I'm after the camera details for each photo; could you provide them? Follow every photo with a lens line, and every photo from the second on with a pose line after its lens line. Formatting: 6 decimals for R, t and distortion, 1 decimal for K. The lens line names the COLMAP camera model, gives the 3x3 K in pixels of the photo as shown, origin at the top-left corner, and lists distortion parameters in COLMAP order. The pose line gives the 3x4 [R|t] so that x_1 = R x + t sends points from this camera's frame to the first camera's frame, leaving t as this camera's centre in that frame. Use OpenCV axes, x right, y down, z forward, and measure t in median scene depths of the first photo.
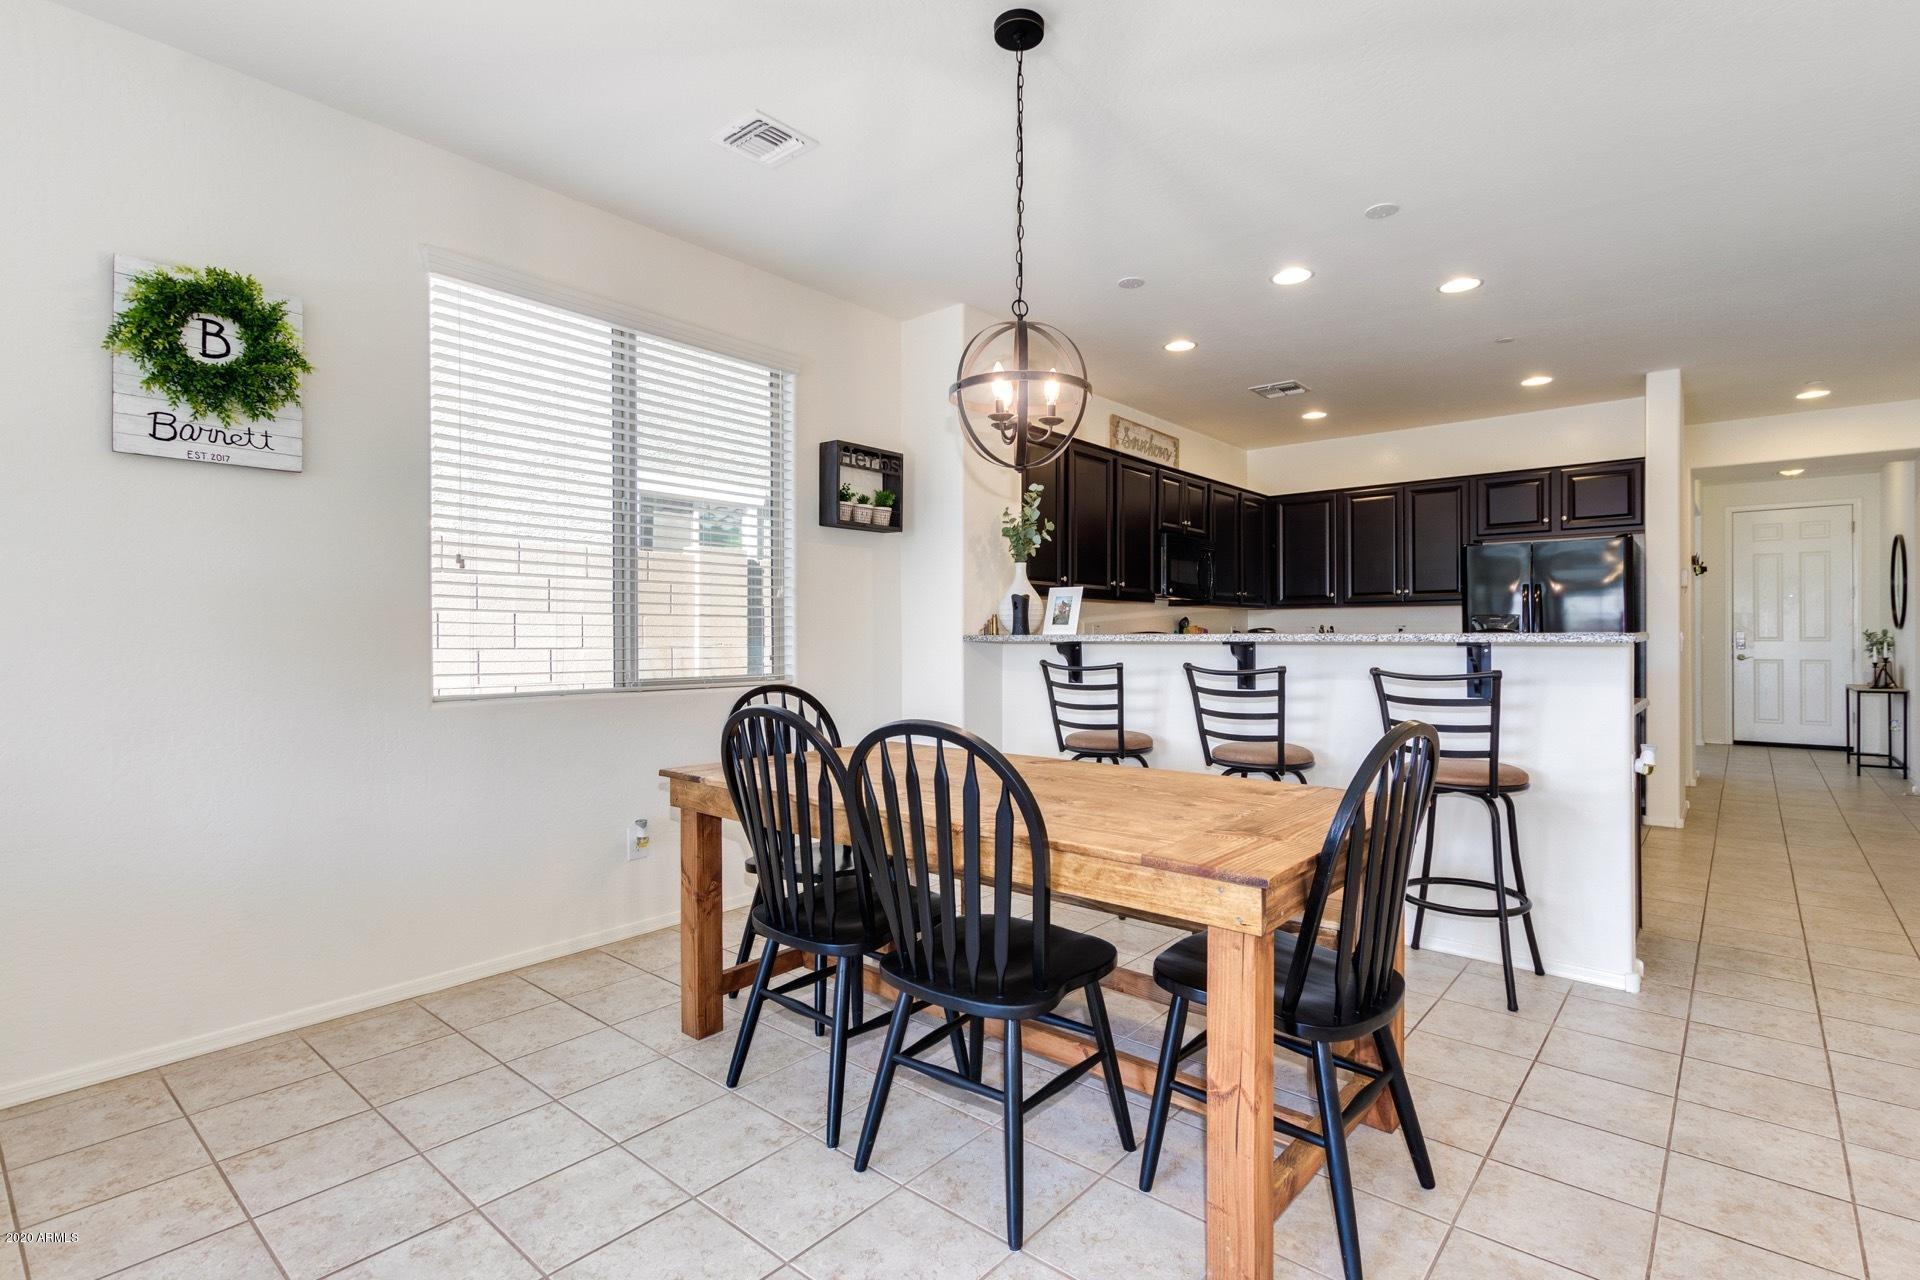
lens RADIAL K [[908.6, 0, 928.4], [0, 908.6, 632.6], [0, 0, 1]] dist [-0.001740, -0.000122]
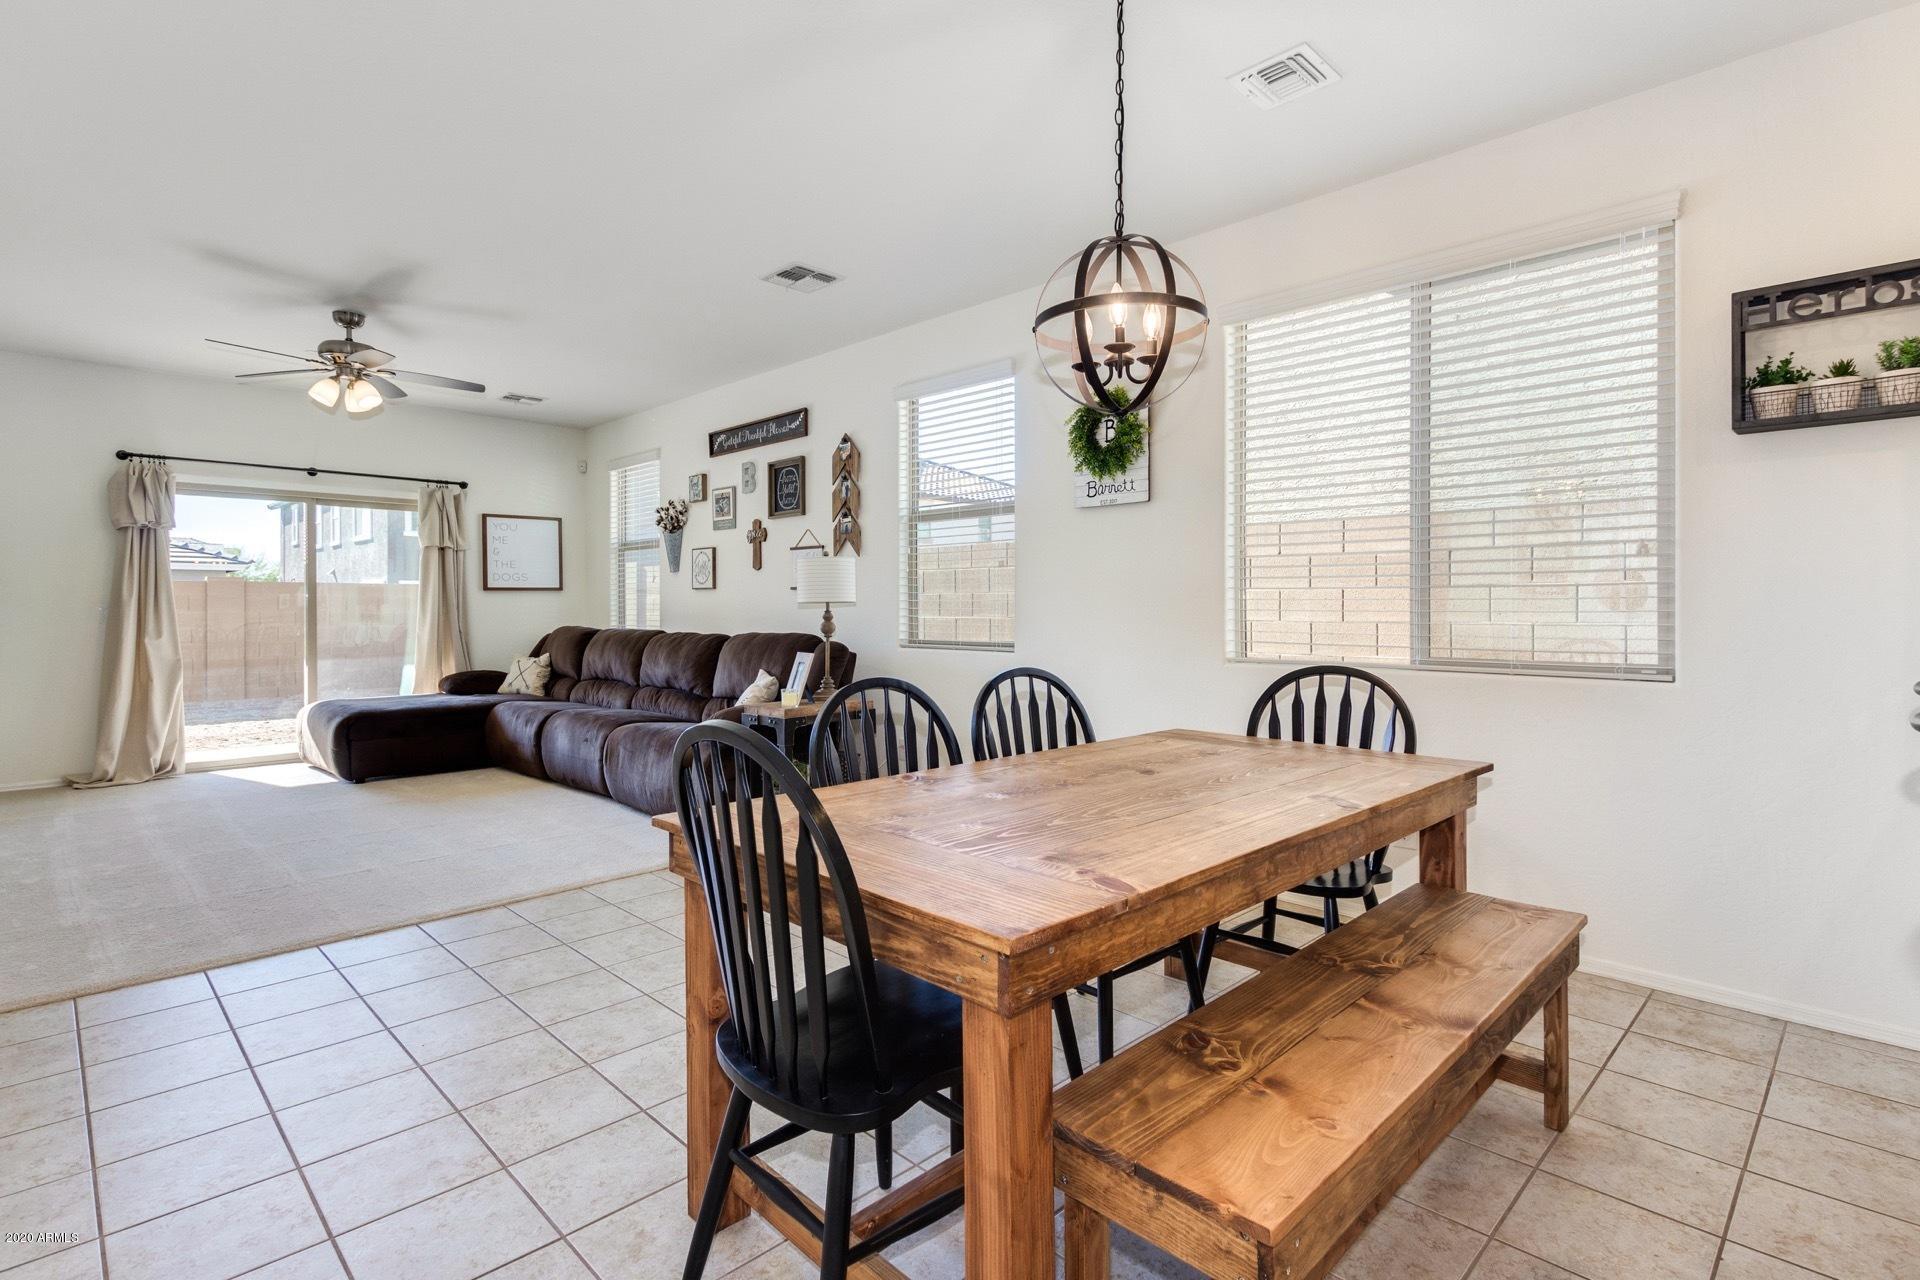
lens RADIAL K [[933.6, 0, 997.2], [0, 933.6, 603.6], [0, 0, 1]] dist [0.003834, -0.000053]
pose [[-0.045156, -0.005610, -0.998964, 0.384187], [0.003107, 0.999979, -0.005756, 0.000408], [0.998975, -0.003364, -0.045138, 0.365396]]
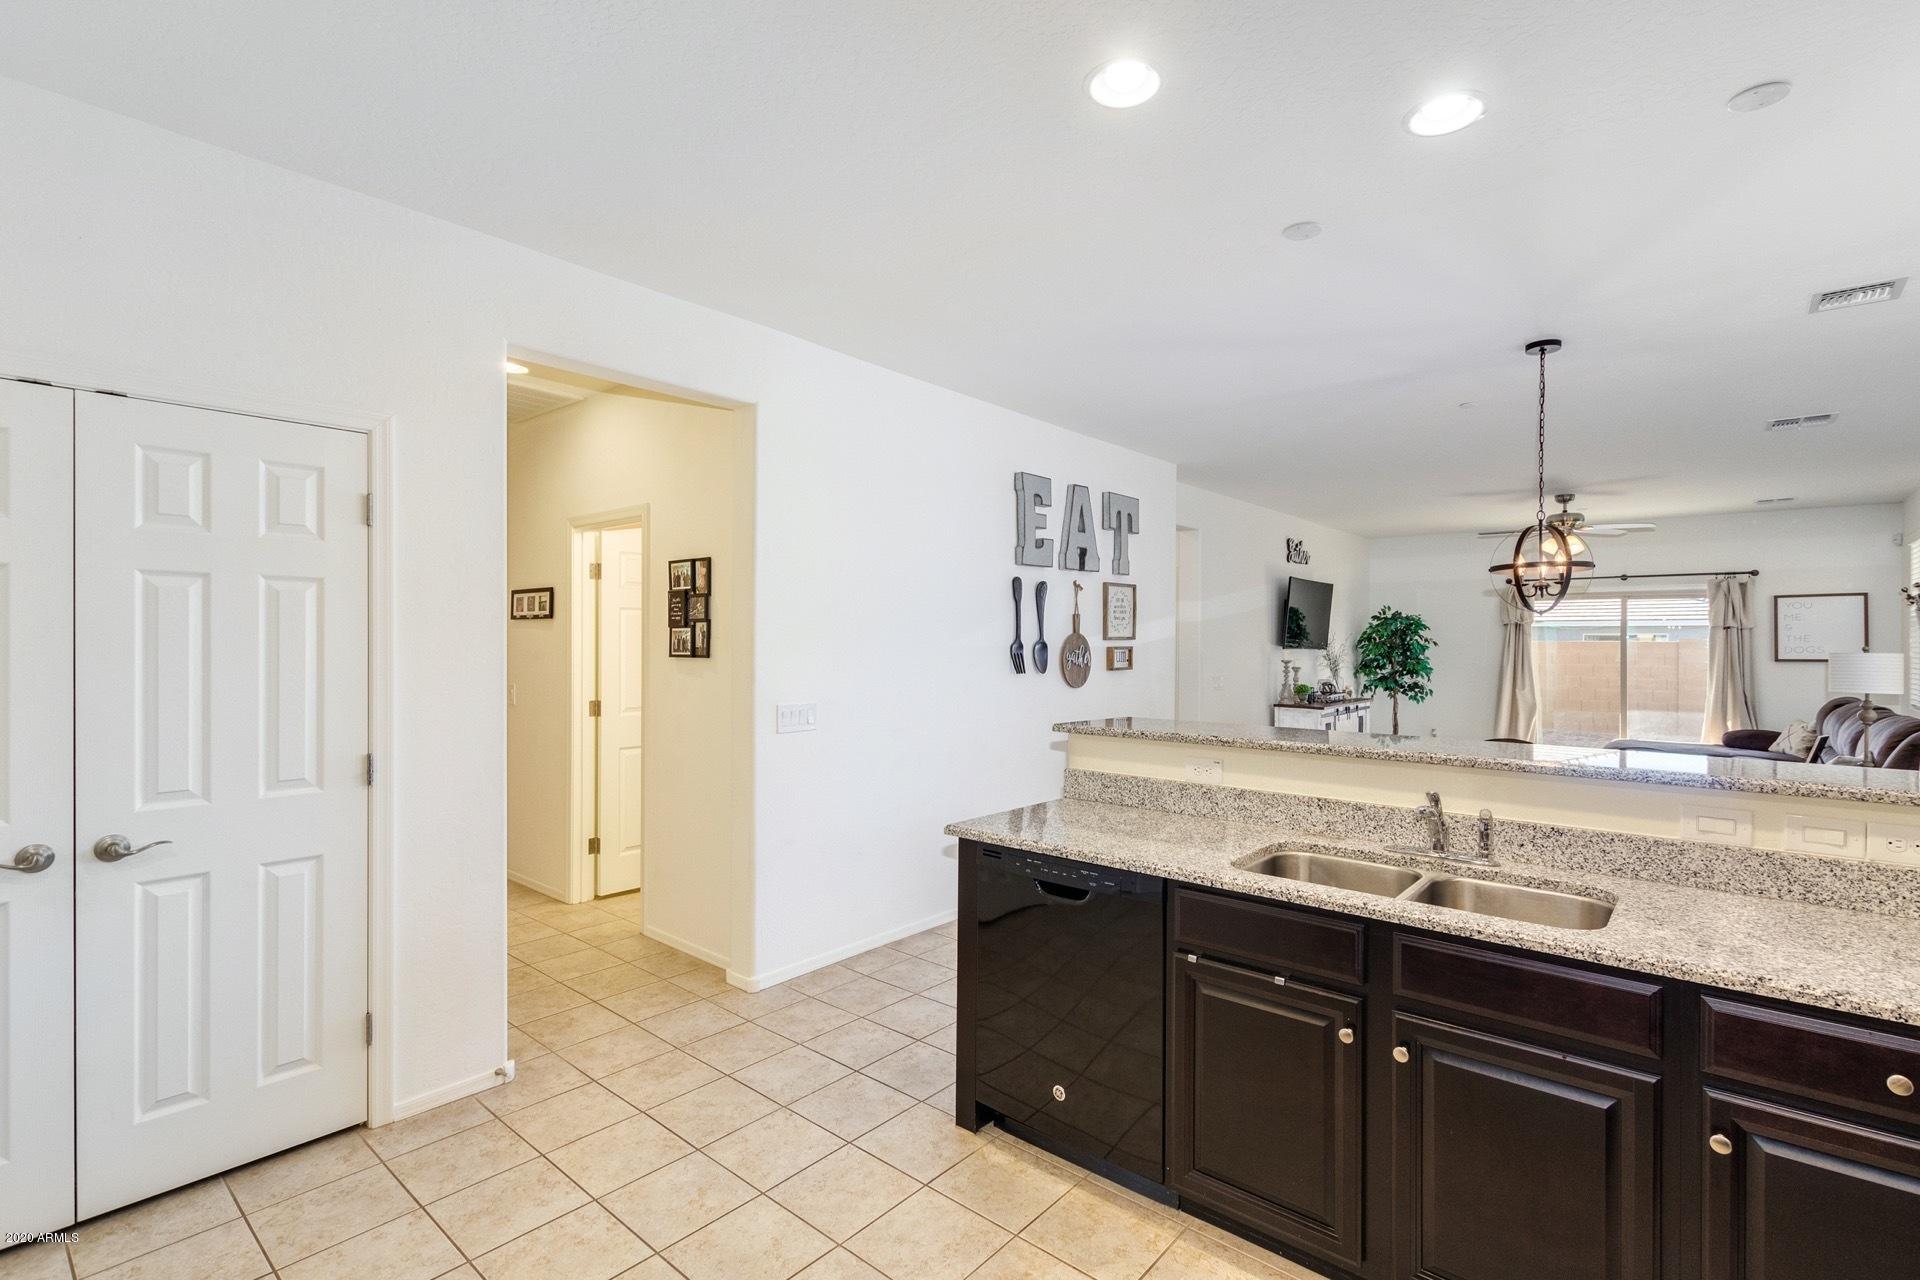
lens RADIAL K [[889.1, 0, 945.6], [0, 889.1, 636.1], [0, 0, 1]] dist [0.000934, -0.000678]
pose [[-0.999970, -0.007629, -0.000928, 0.461087], [-0.007620, 0.999930, -0.009093, -0.045887], [0.000998, -0.009085, -0.999958, 1.035202]]
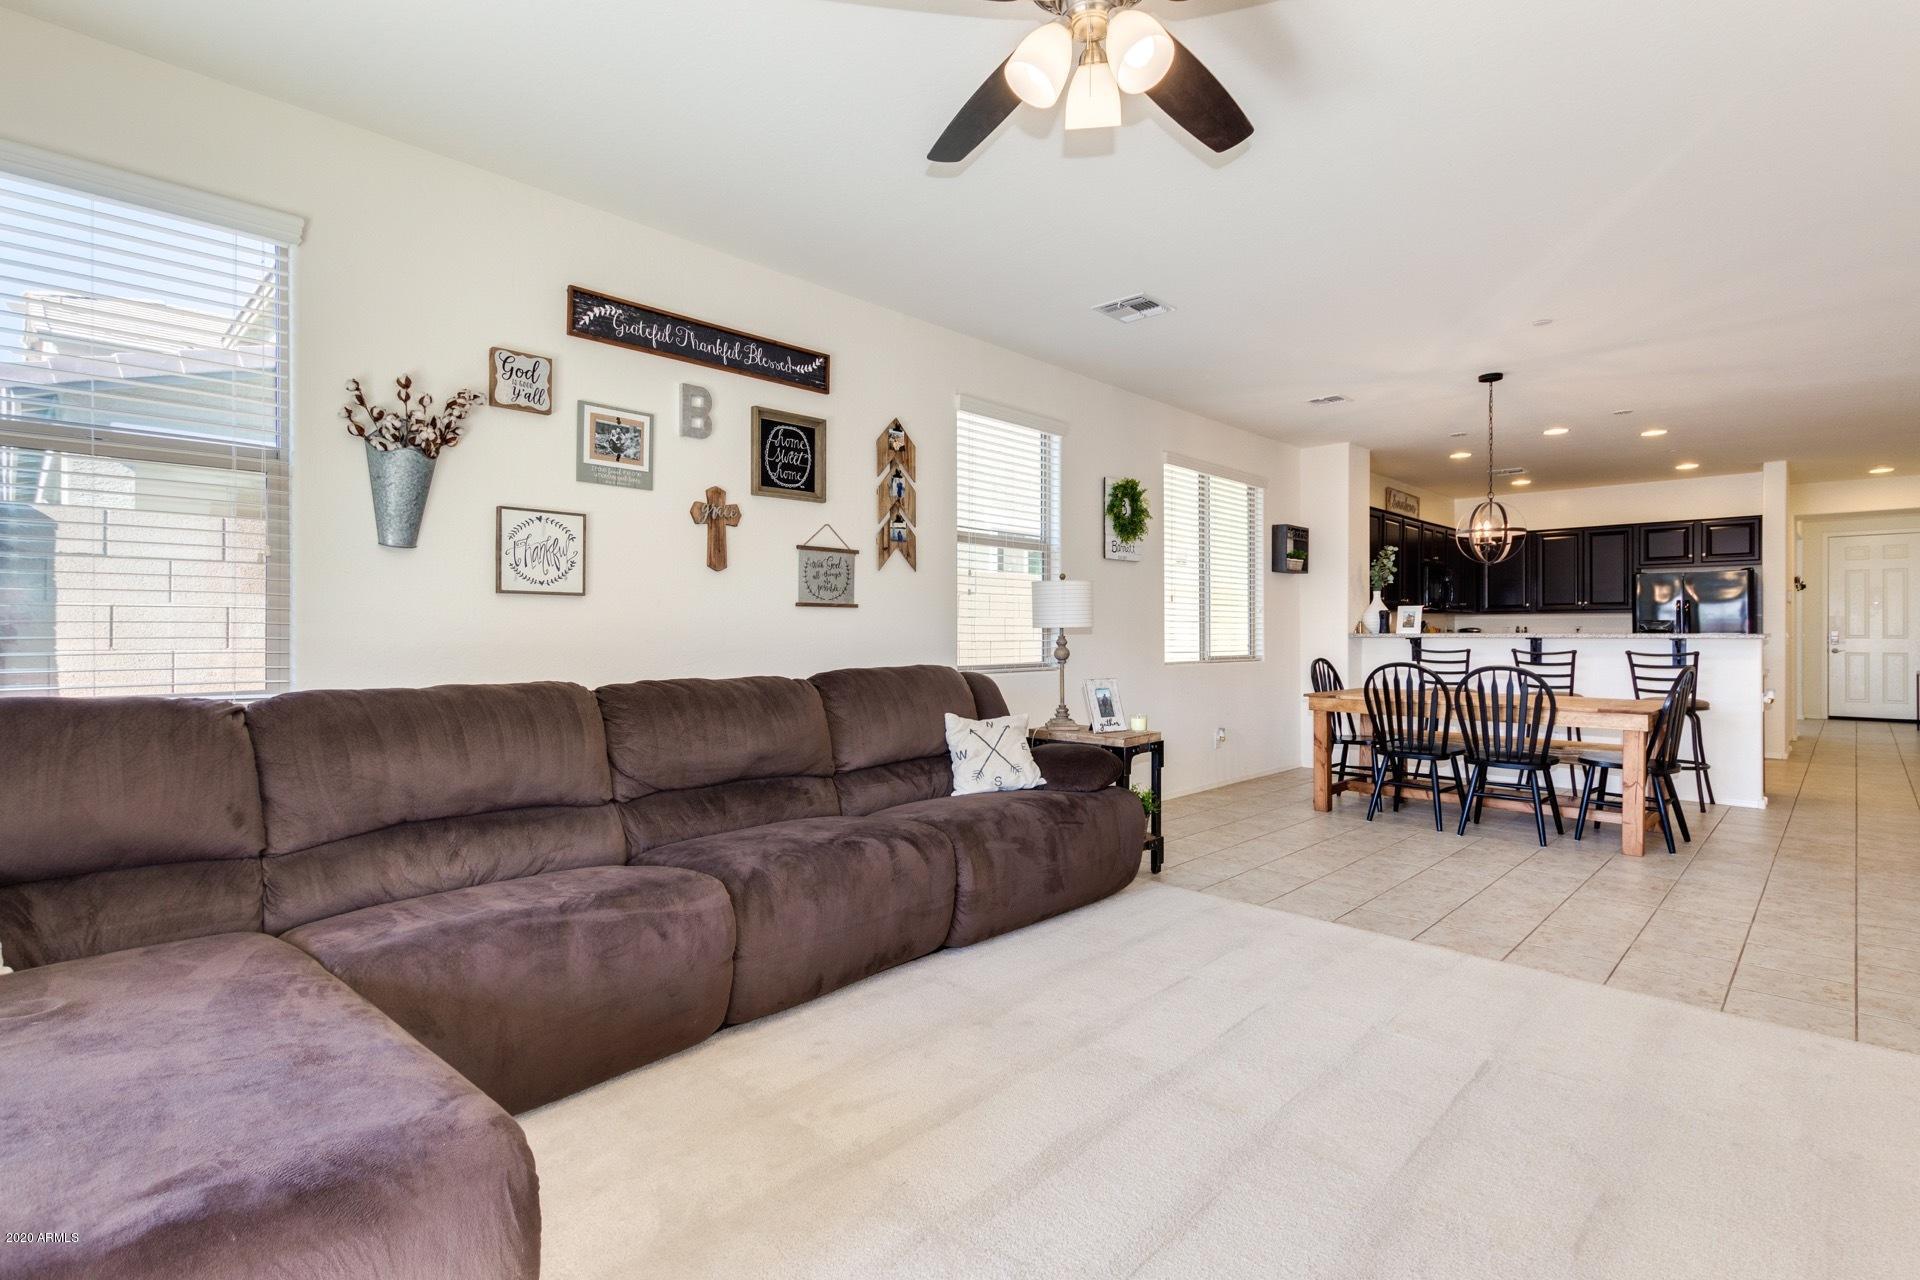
lens RADIAL K [[917.6, 0, 906.0], [0, 917.6, 633.9], [0, 0, 1]] dist [0.000607, -0.004325]
pose [[0.997416, 0.001401, -0.071834, -0.494462], [-0.000964, 0.999981, 0.006109, -0.004712], [0.071841, -0.006024, 0.997398, -0.589772]]
